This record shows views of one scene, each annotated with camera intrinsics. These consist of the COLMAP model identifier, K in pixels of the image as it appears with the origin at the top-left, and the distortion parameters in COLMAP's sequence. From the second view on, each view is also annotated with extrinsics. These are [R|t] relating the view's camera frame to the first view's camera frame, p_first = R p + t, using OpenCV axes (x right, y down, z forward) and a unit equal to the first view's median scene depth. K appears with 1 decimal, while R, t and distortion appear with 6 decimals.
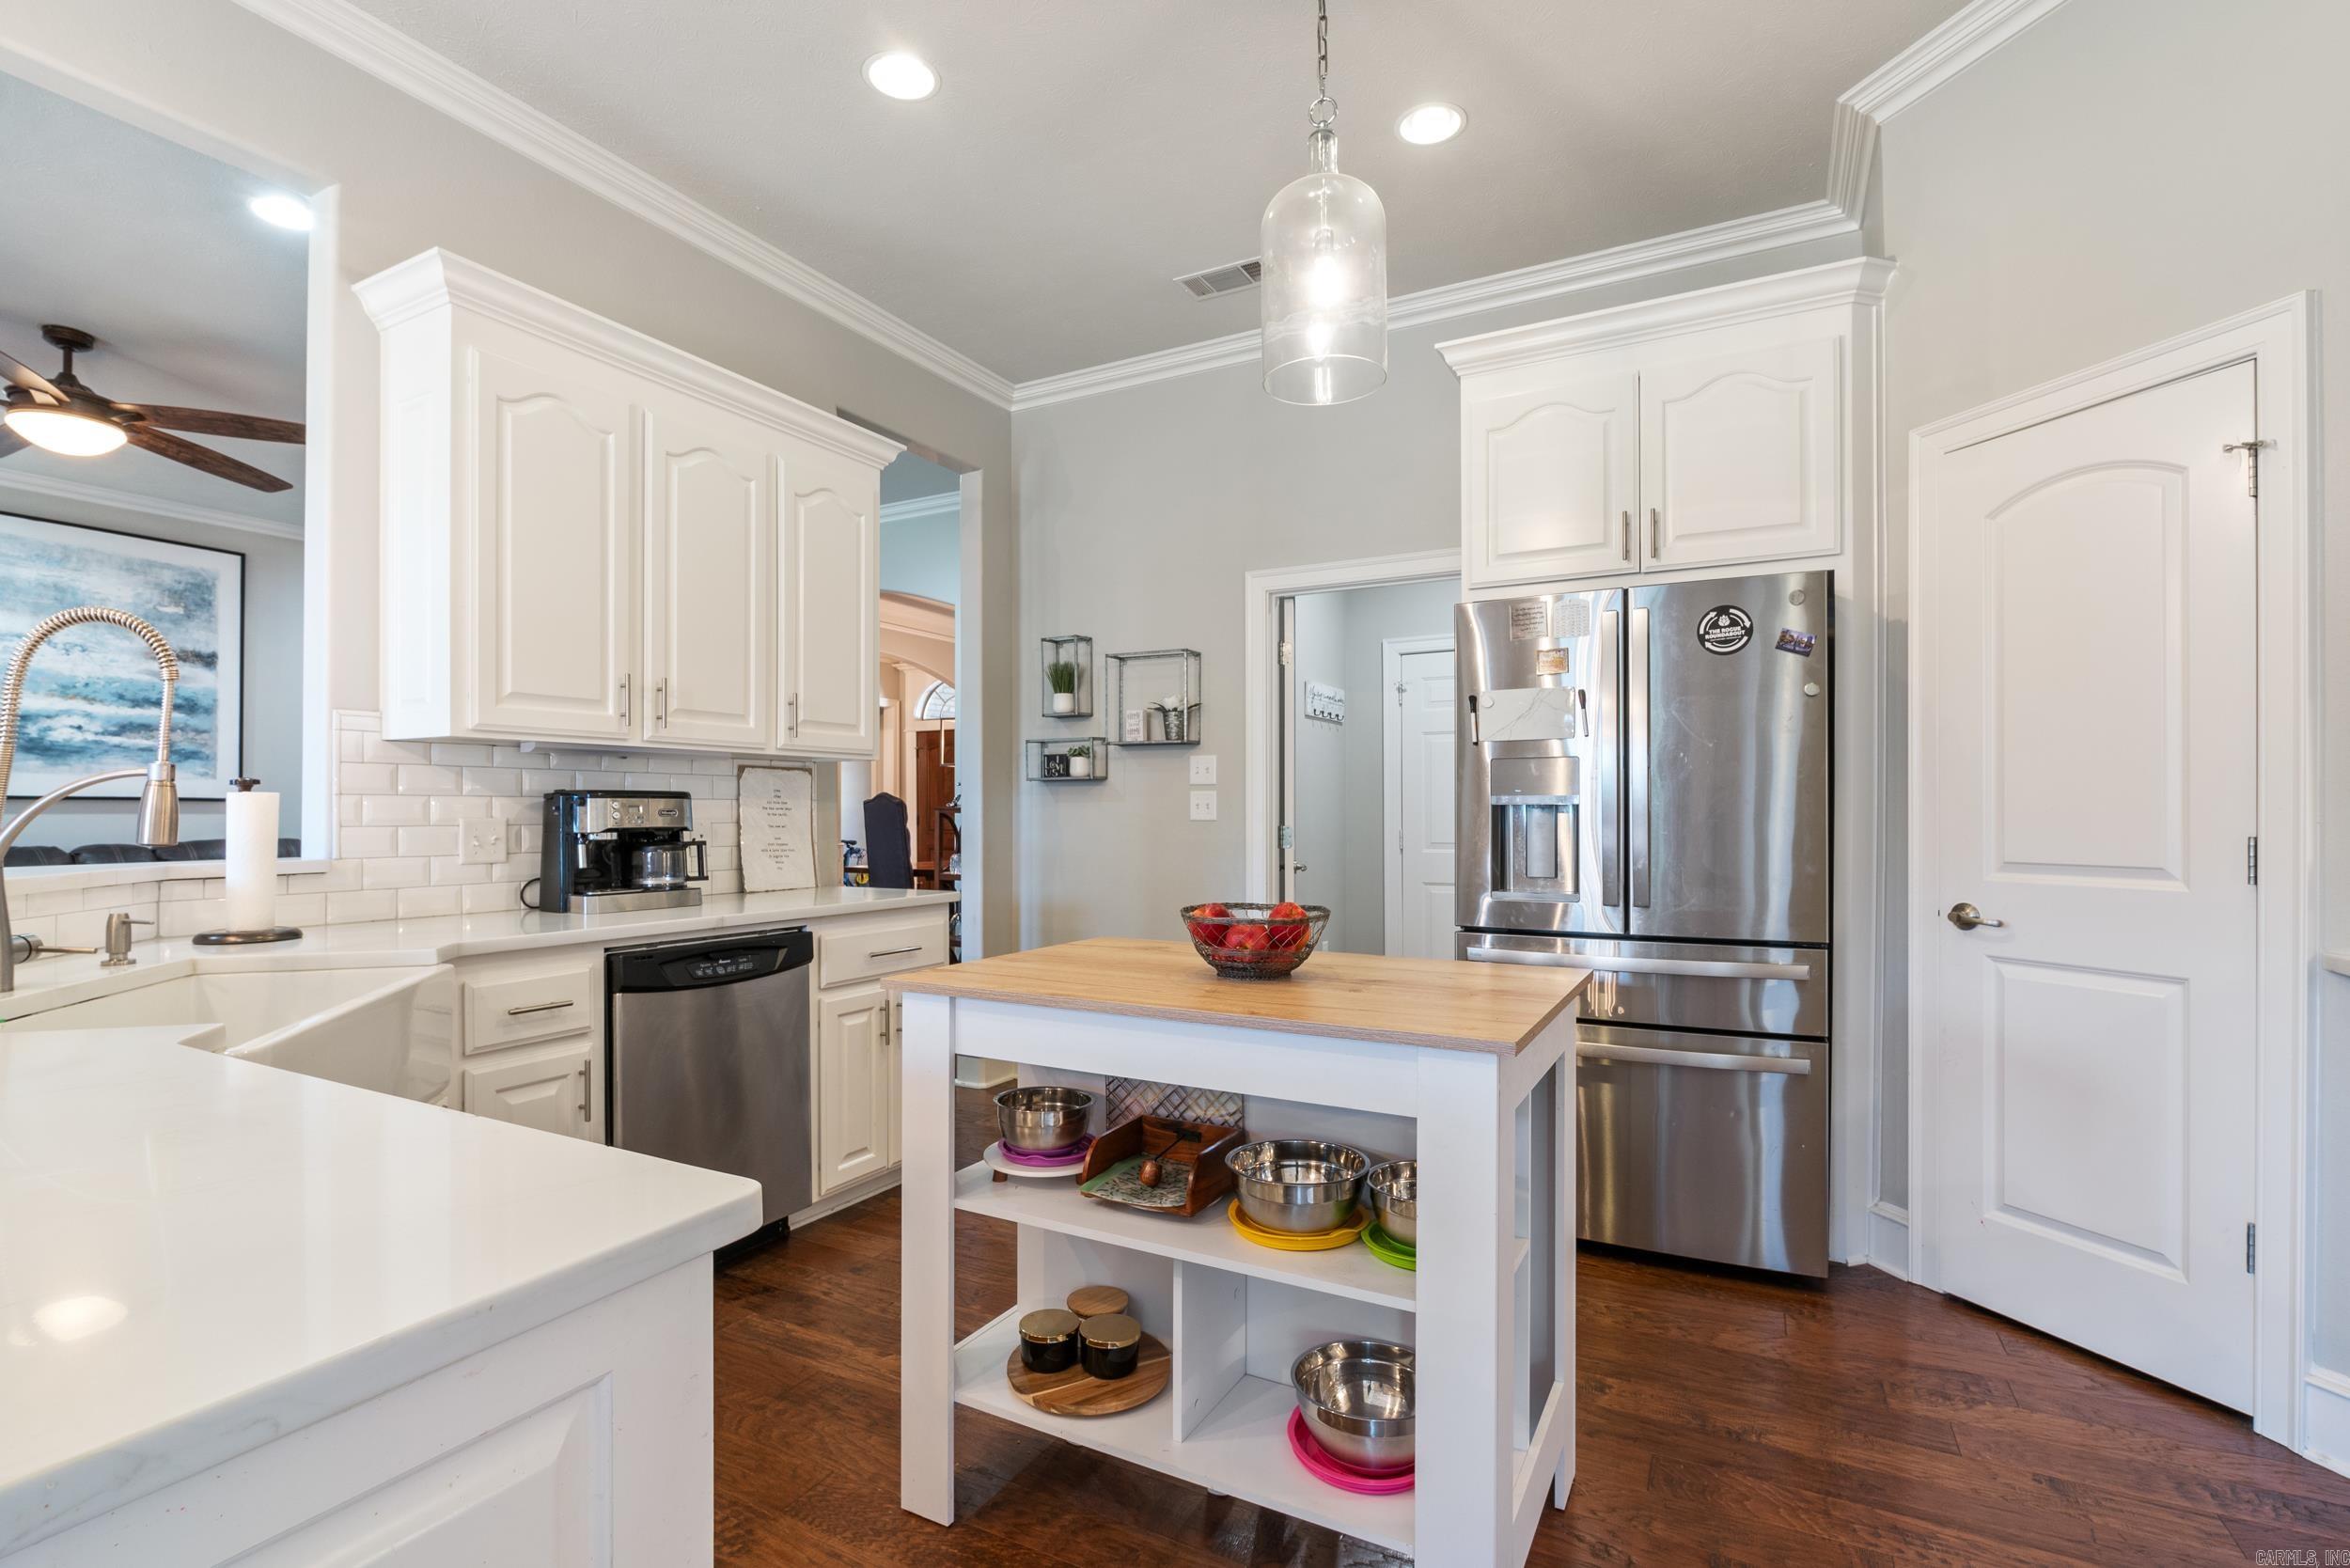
lens RADIAL K [[1100.8, 0, 1167.2], [0, 1100.8, 805.2], [0, 0, 1]] dist [-0.011544, 0.002131]
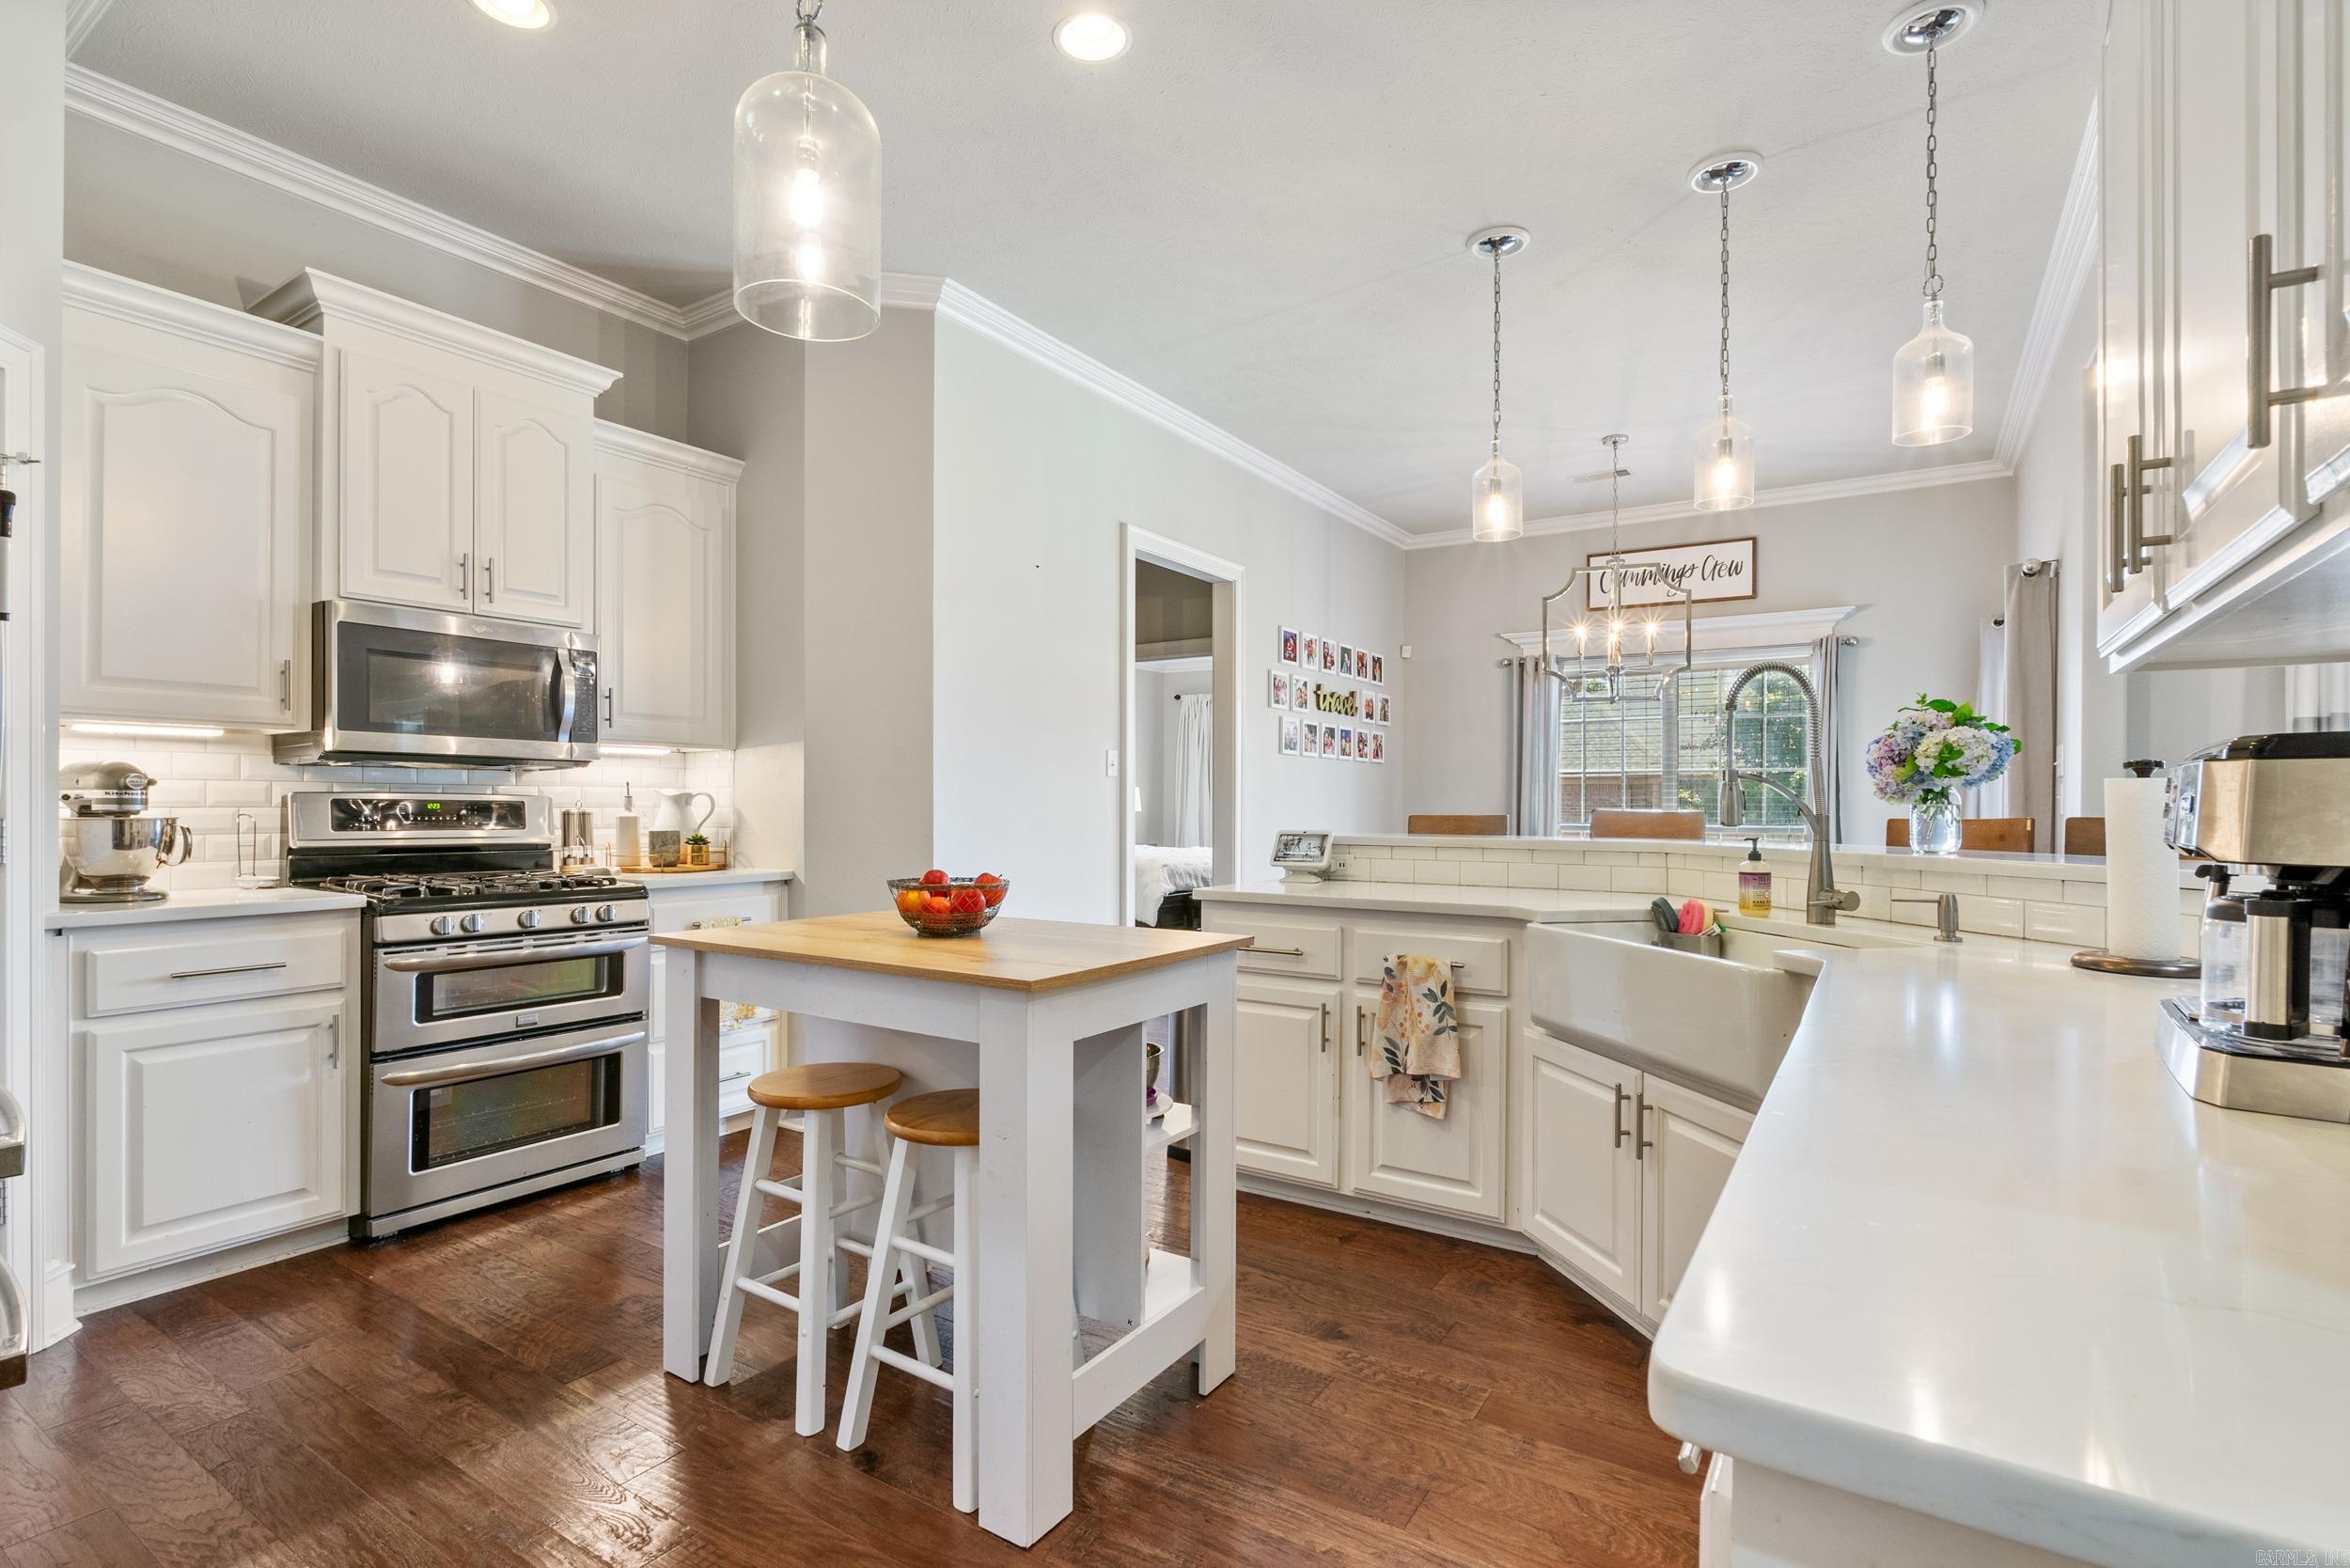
lens RADIAL K [[1100.8, 0, 1170.1], [0, 1100.8, 804.2], [0, 0, 1]] dist [-0.011544, 0.002131]
pose [[-0.996733, -0.002875, 0.080712, -0.086528], [-0.003329, 0.999979, -0.005487, 0.004794], [-0.080695, -0.005737, -0.996722, 0.667320]]
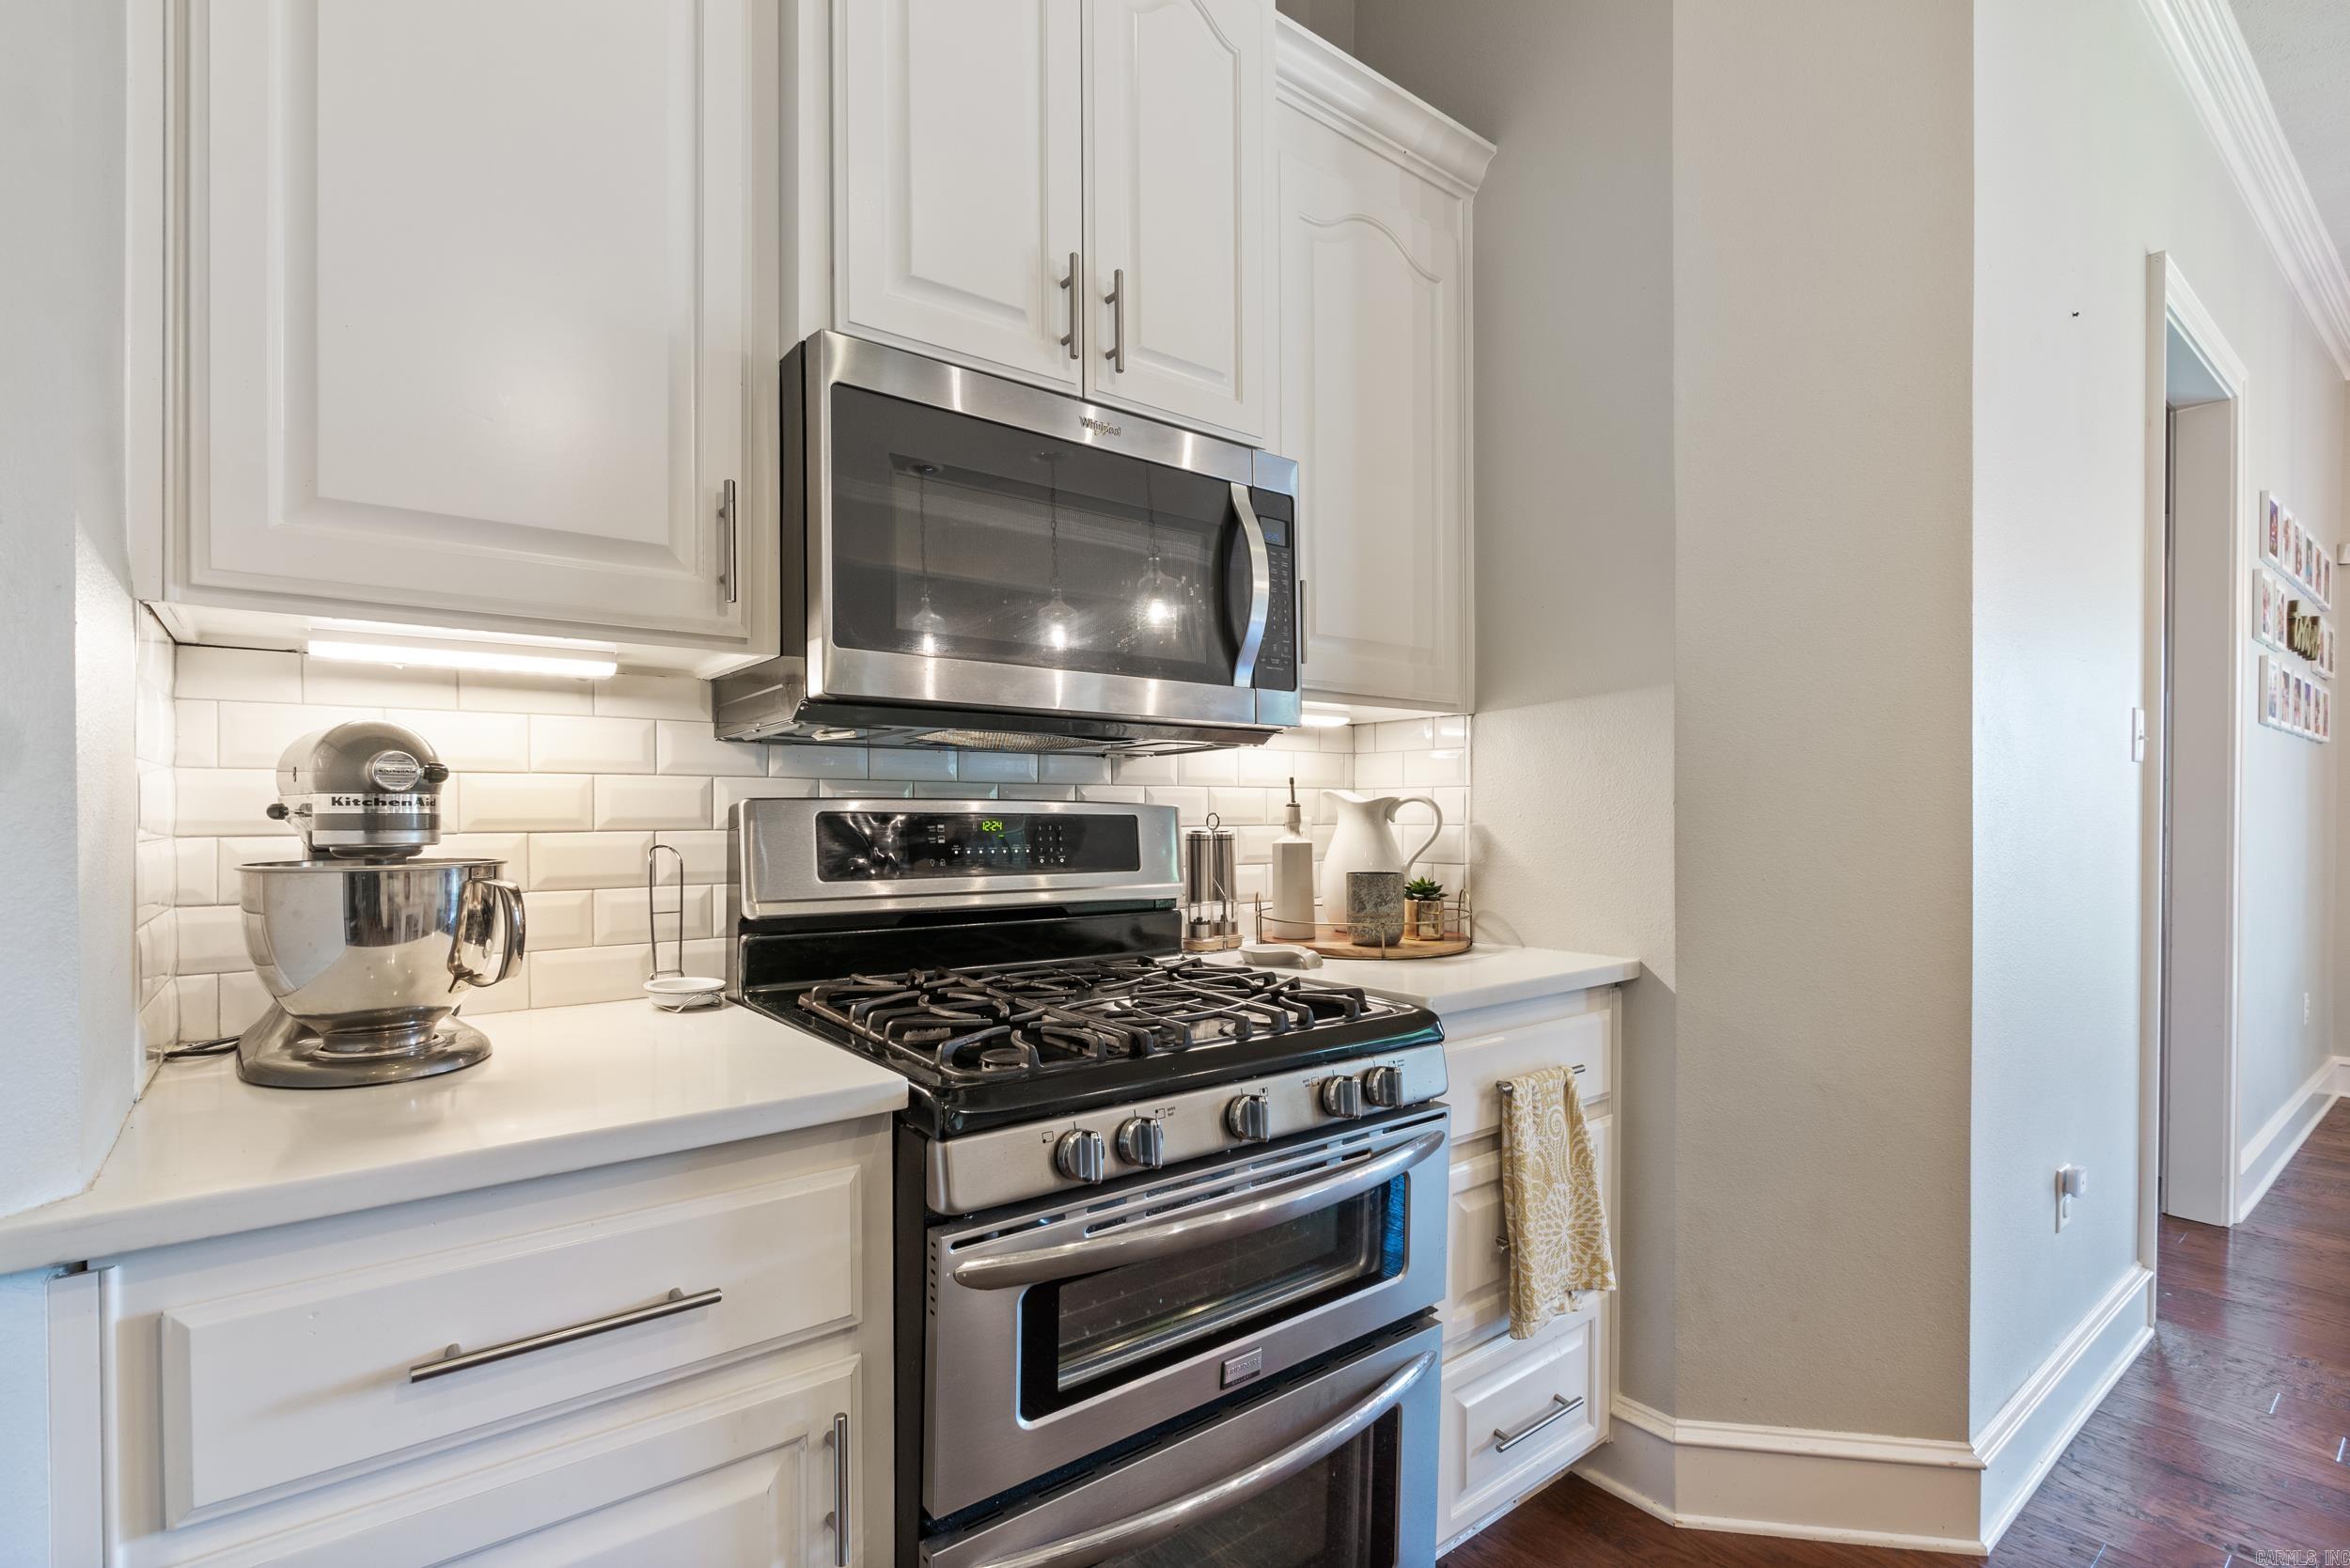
lens RADIAL K [[1100.8, 0, 1186.2], [0, 1100.8, 828.4], [0, 0, 1]] dist [-0.011544, 0.002131]
pose [[-0.920984, -0.006827, 0.389540, 0.182871], [-0.003042, 0.999942, 0.010334, 0.001456], [-0.389588, 0.008332, -0.920952, 0.373625]]
